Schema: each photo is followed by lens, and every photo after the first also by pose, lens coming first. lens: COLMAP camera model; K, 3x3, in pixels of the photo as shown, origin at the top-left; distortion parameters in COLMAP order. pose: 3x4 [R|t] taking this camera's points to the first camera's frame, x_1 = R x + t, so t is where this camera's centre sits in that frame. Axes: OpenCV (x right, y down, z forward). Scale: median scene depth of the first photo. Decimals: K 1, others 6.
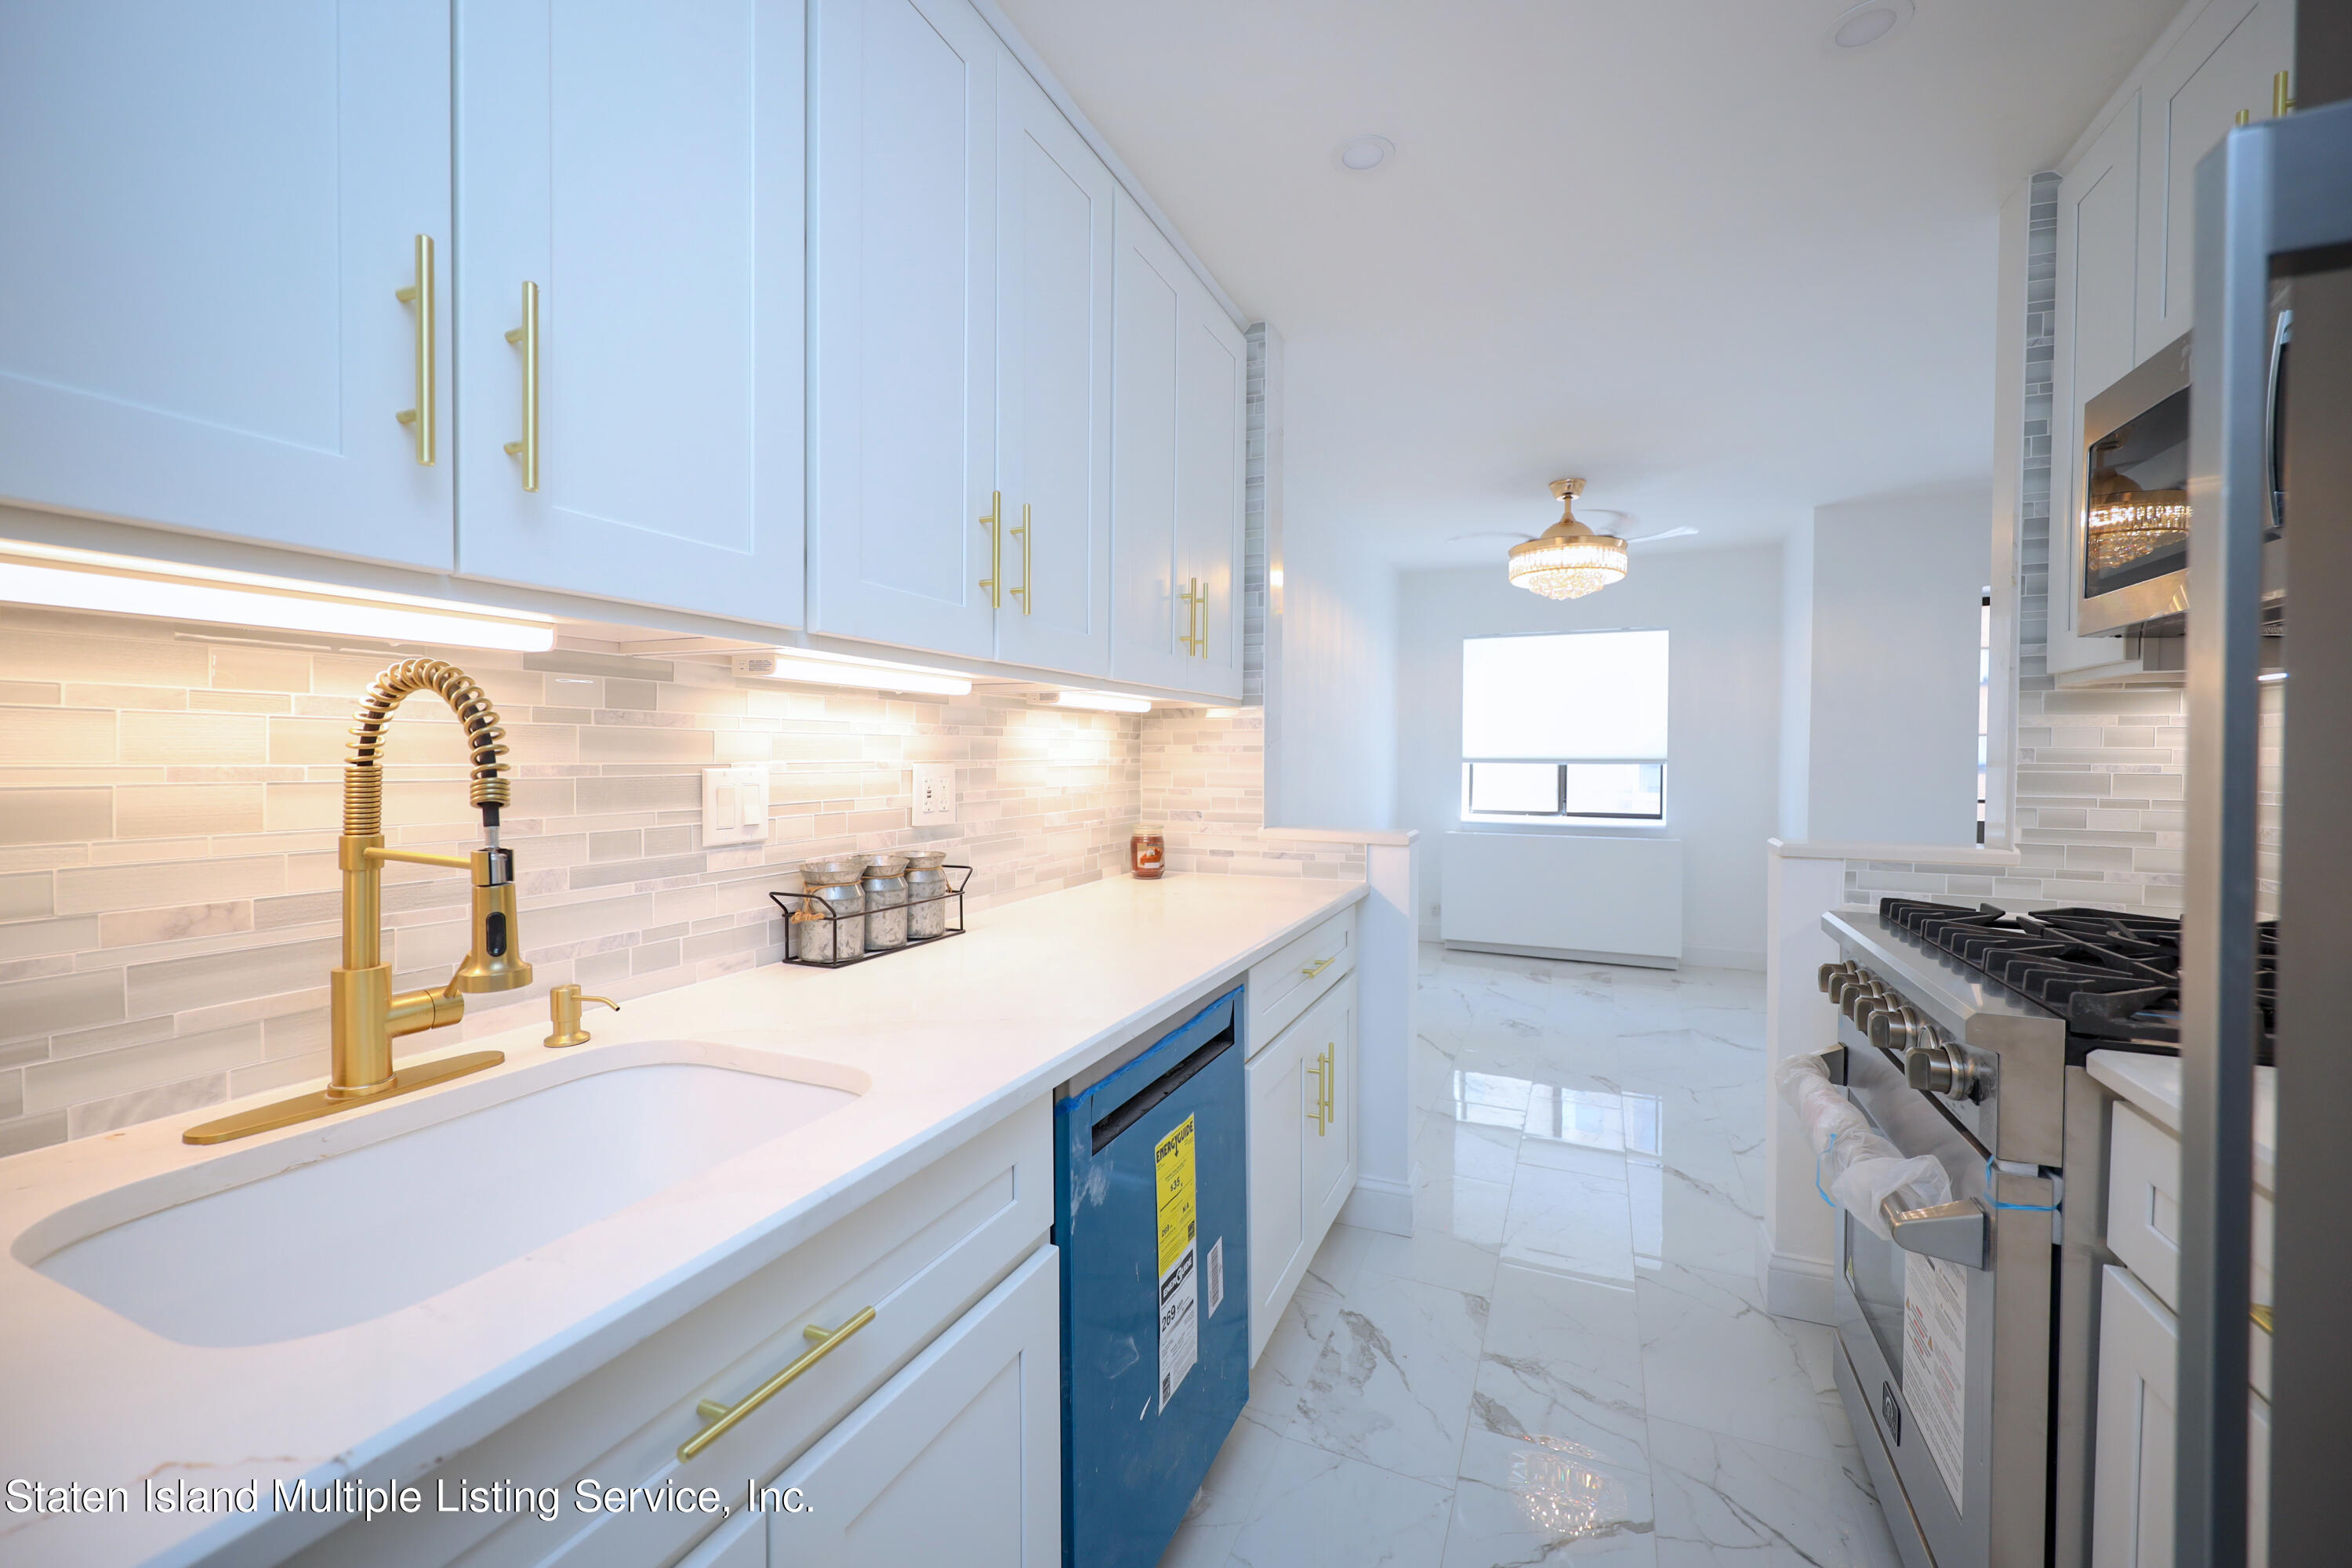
lens RADIAL K [[942.8, 0, 1171.6], [0, 942.8, 770.1], [0, 0, 1]] dist [-0.006554, 0.001292]
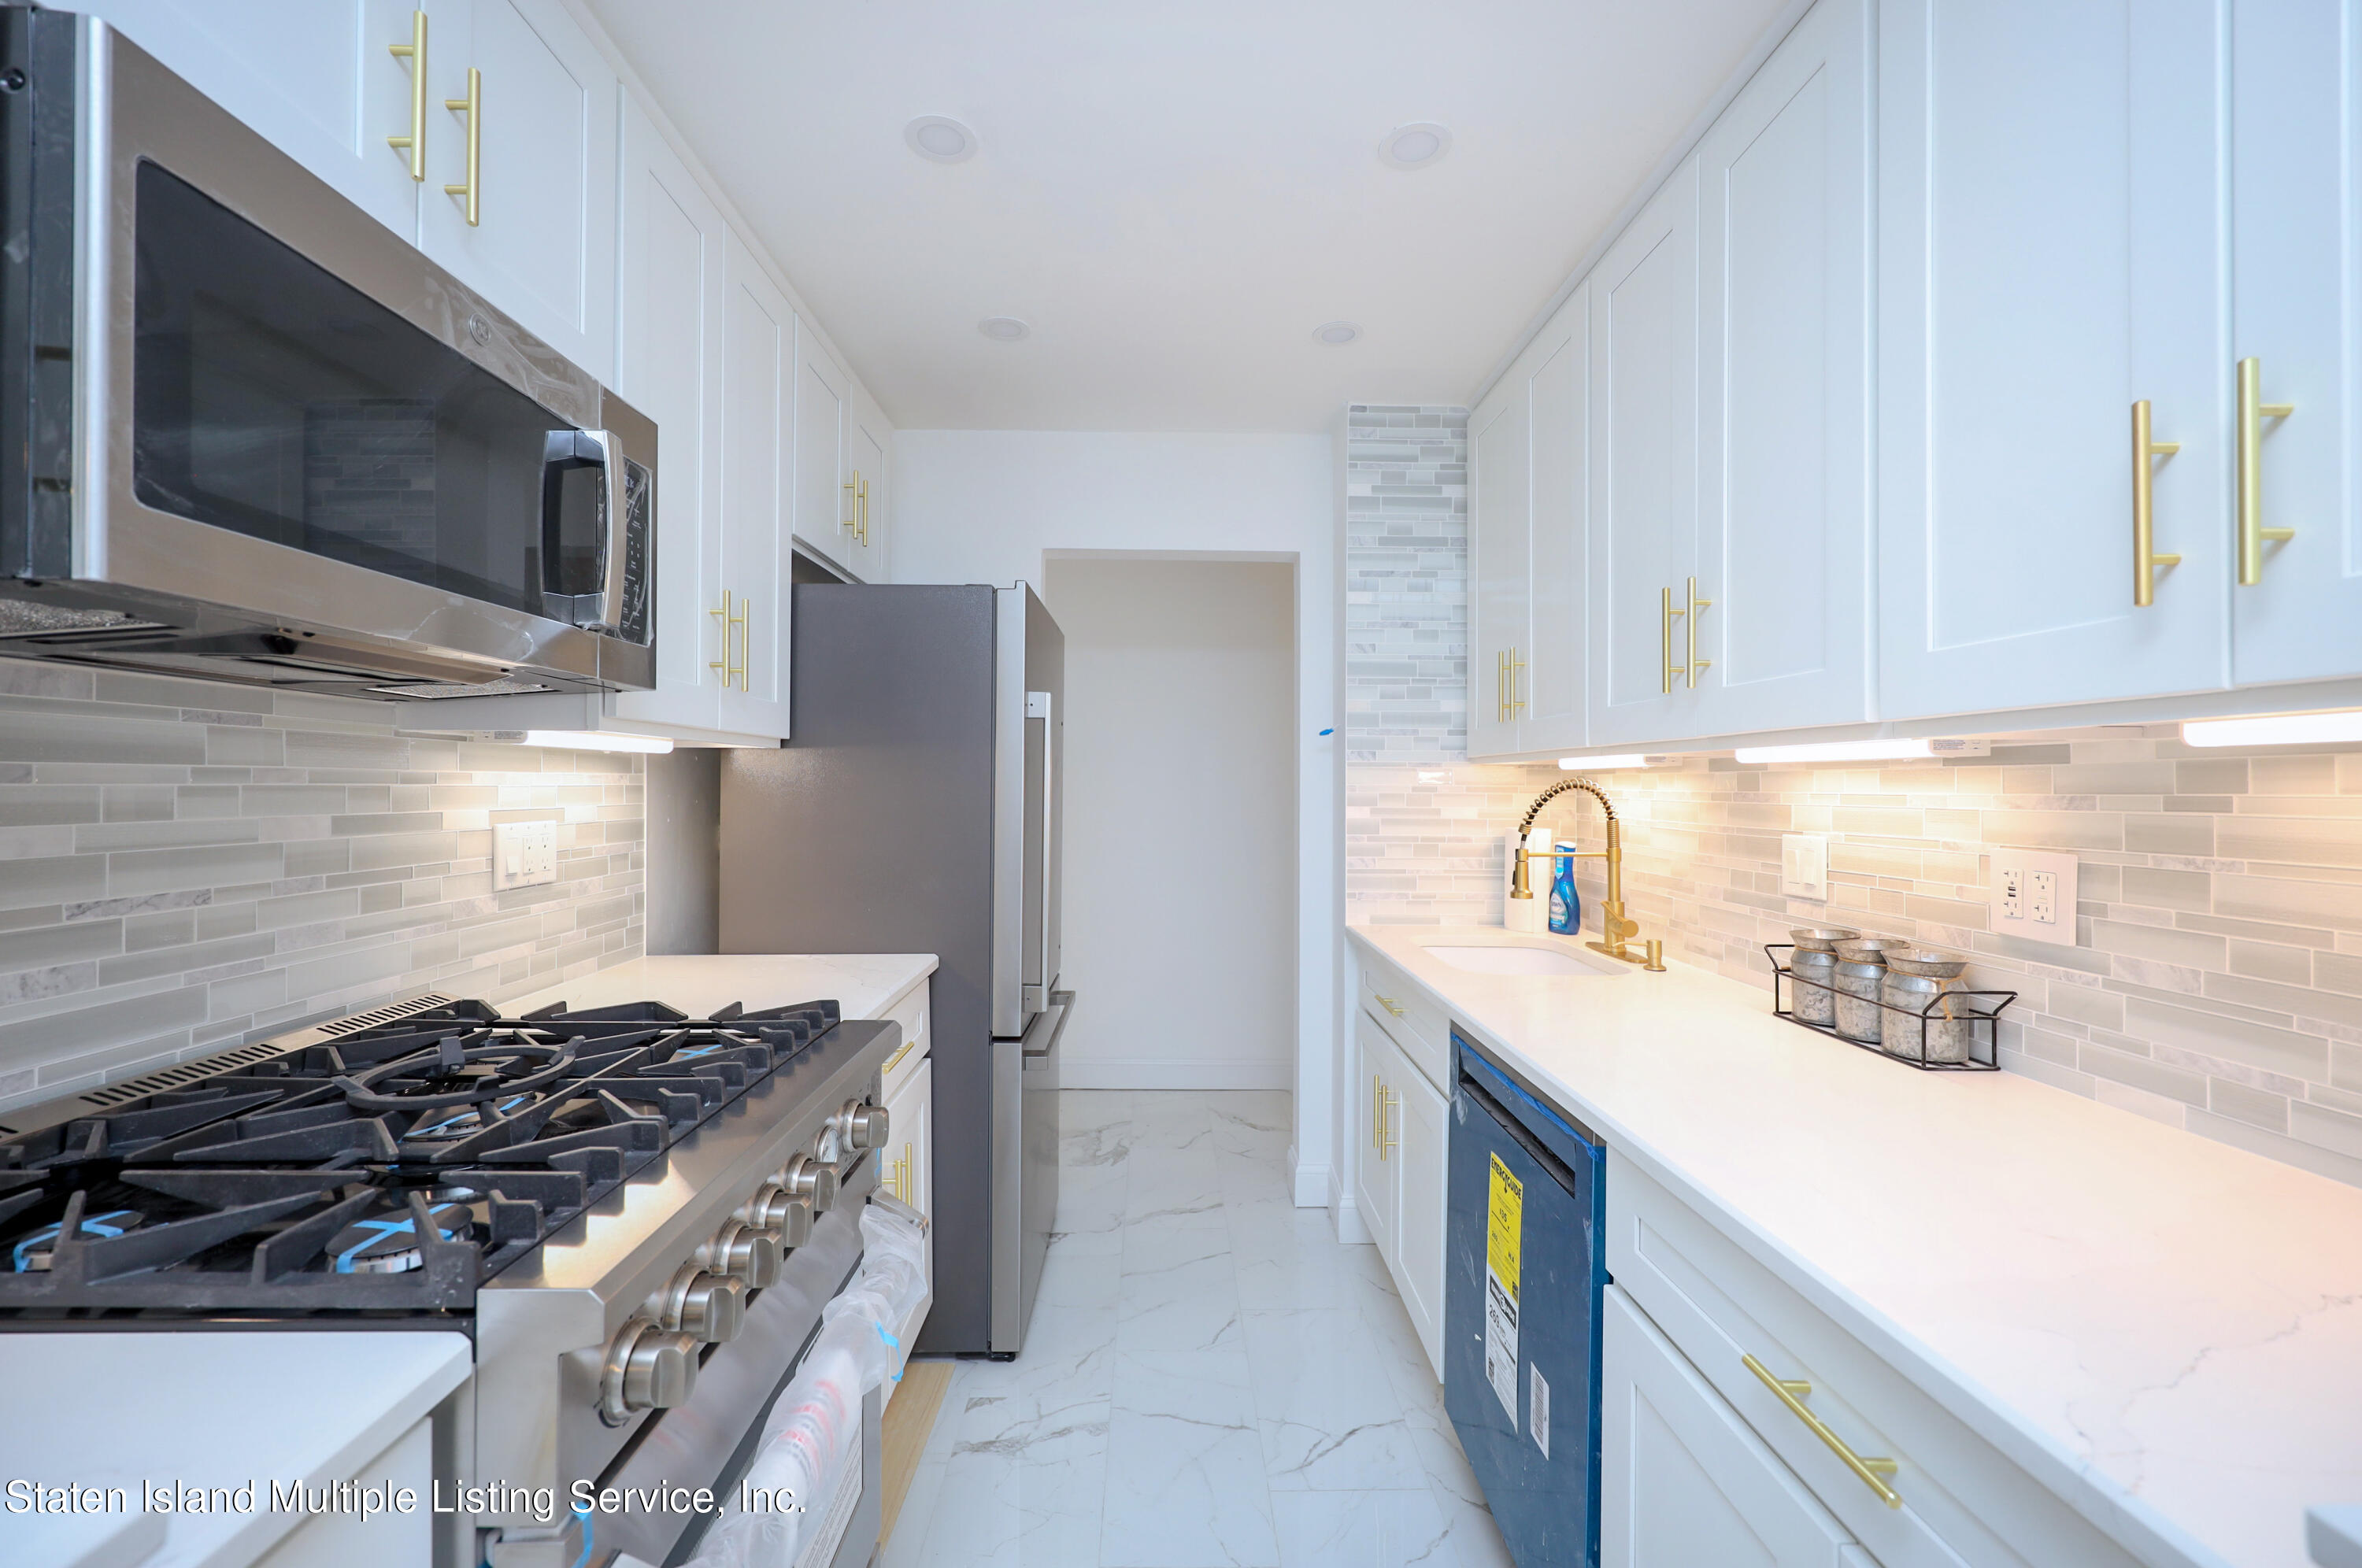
lens RADIAL K [[946.7, 0, 1149.2], [0, 946.7, 779.8], [0, 0, 1]] dist [-0.006554, 0.001292]
pose [[-0.914846, -0.004778, -0.403774, 0.581006], [-0.008328, 0.999941, 0.007037, -0.054534], [0.403716, 0.009800, -0.914832, 1.274212]]
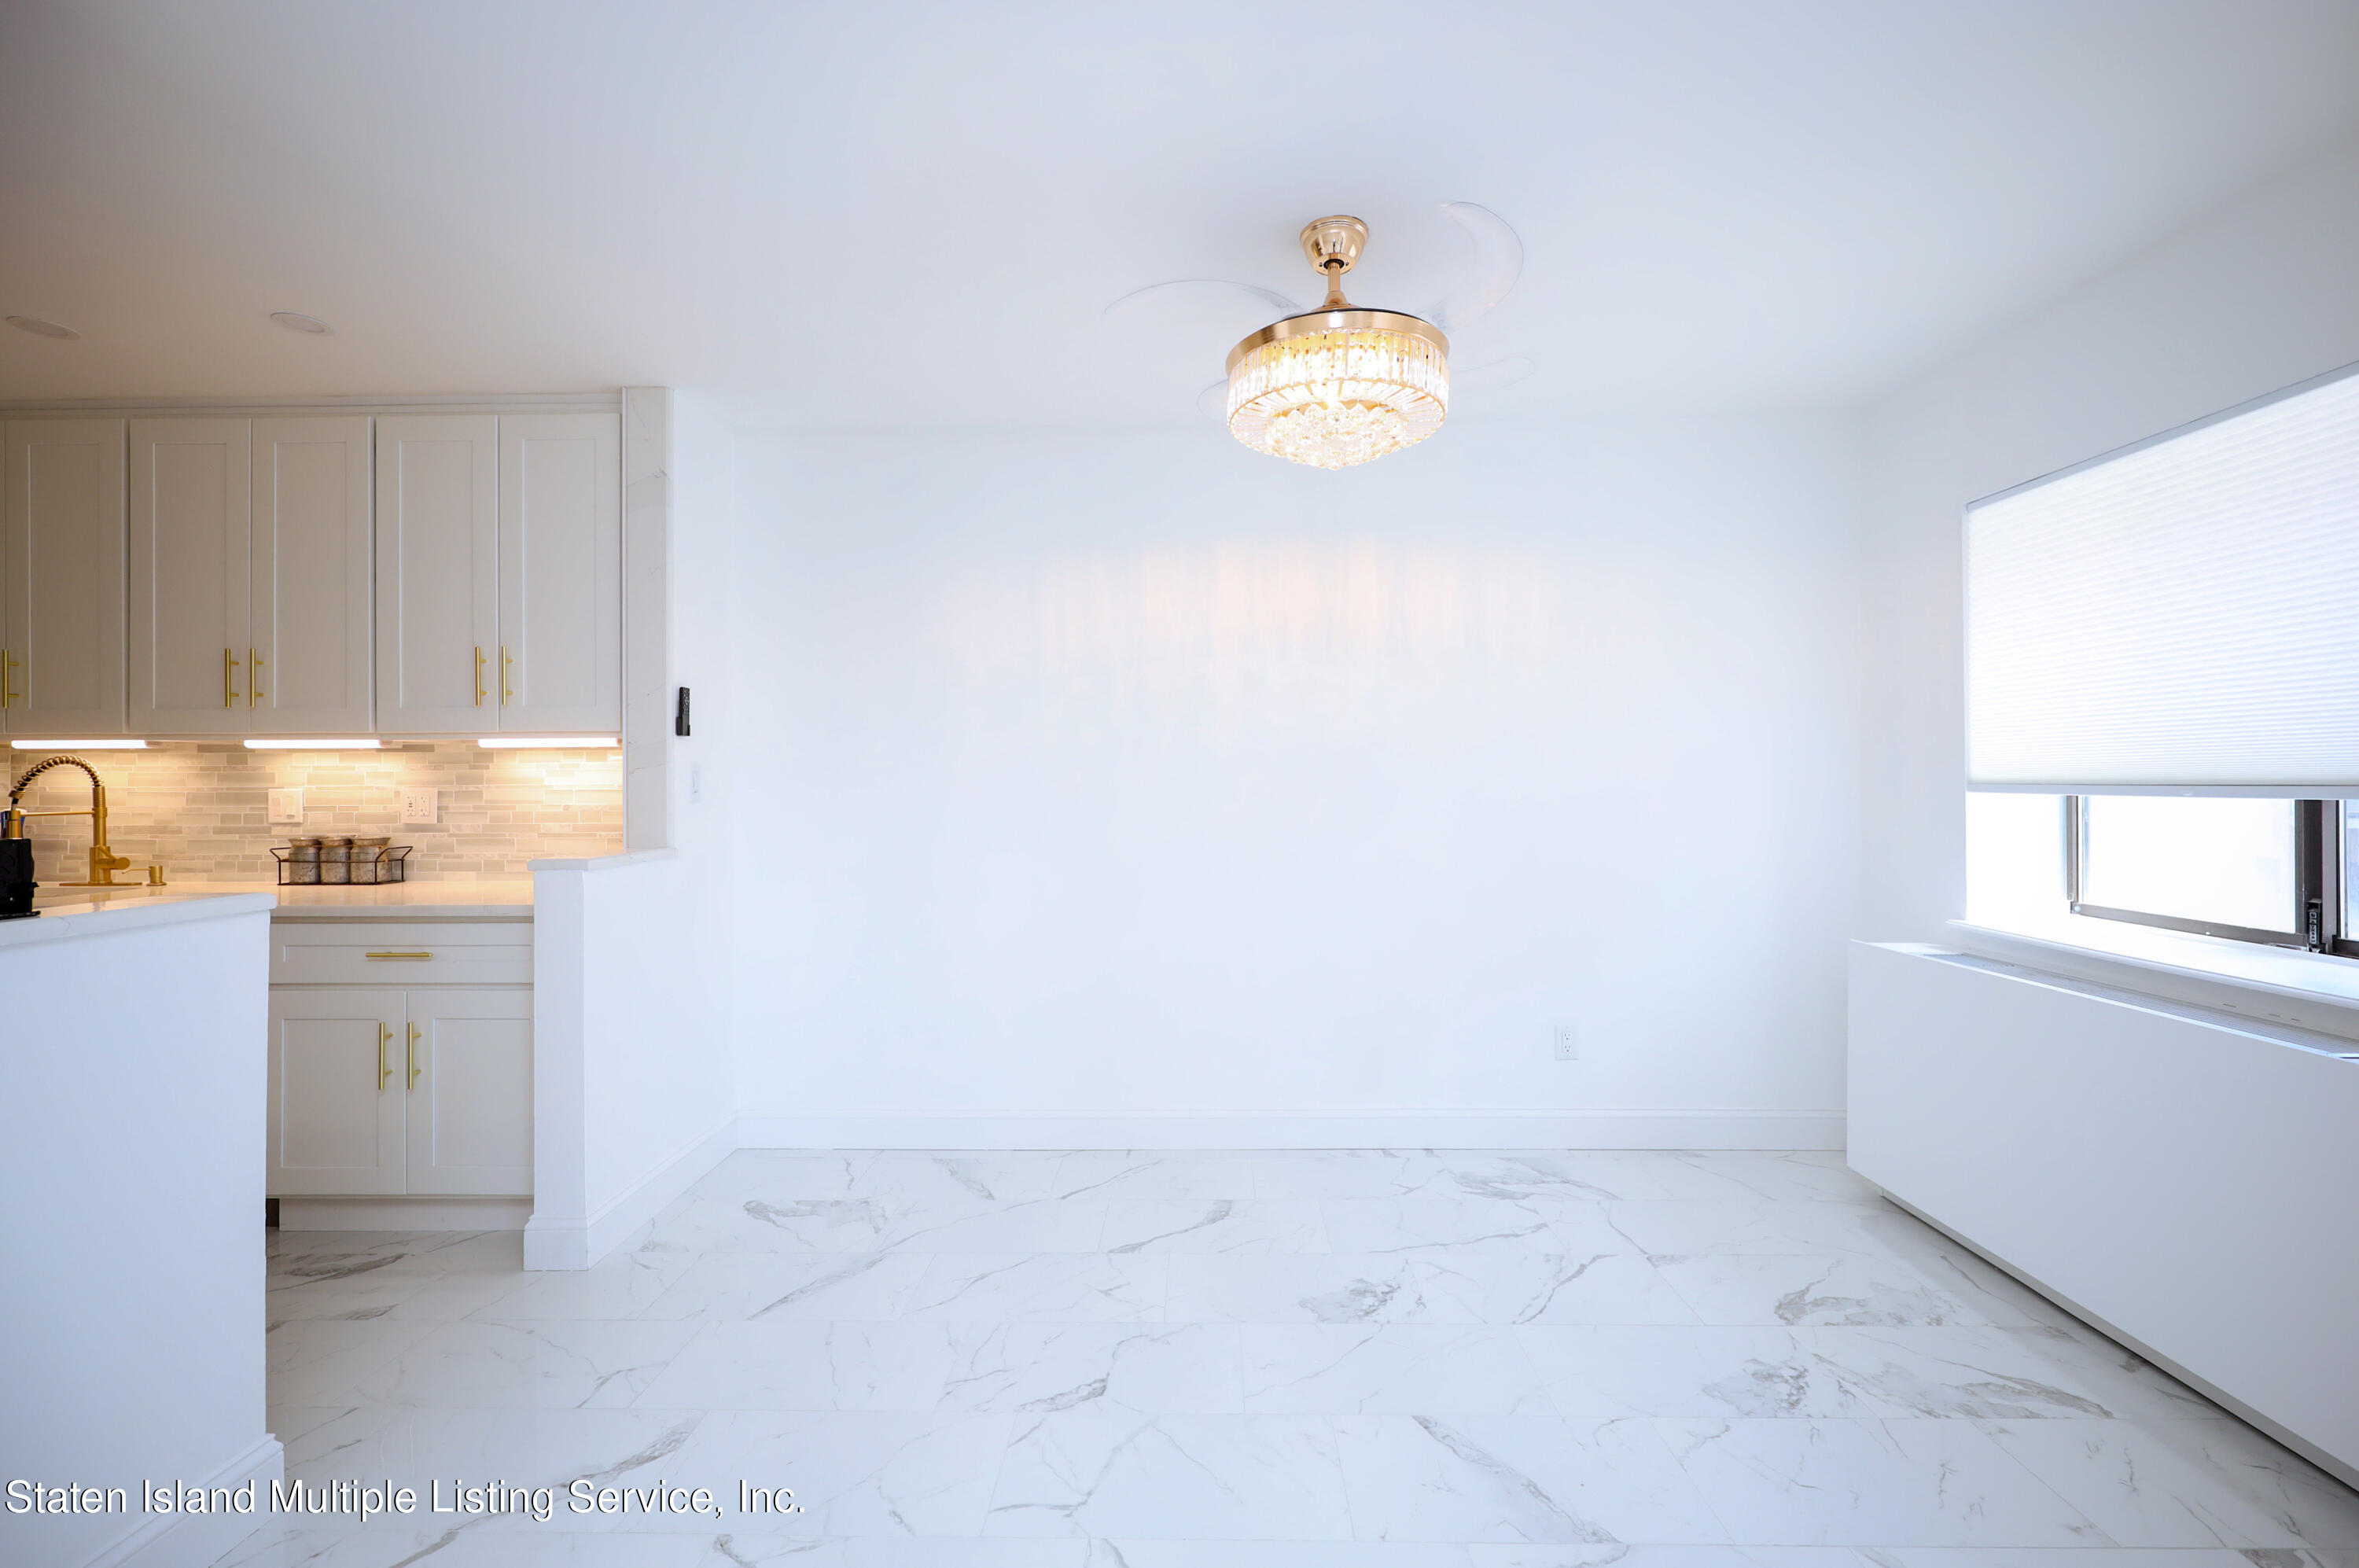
lens RADIAL K [[945.6, 0, 1186.5], [0, 945.6, 780.3], [0, 0, 1]] dist [-0.006554, 0.001292]
pose [[0.390653, -0.001619, -0.920537, 1.724381], [-0.009456, 0.999939, -0.005772, -0.021481], [0.920489, 0.010960, 0.390614, 1.495963]]
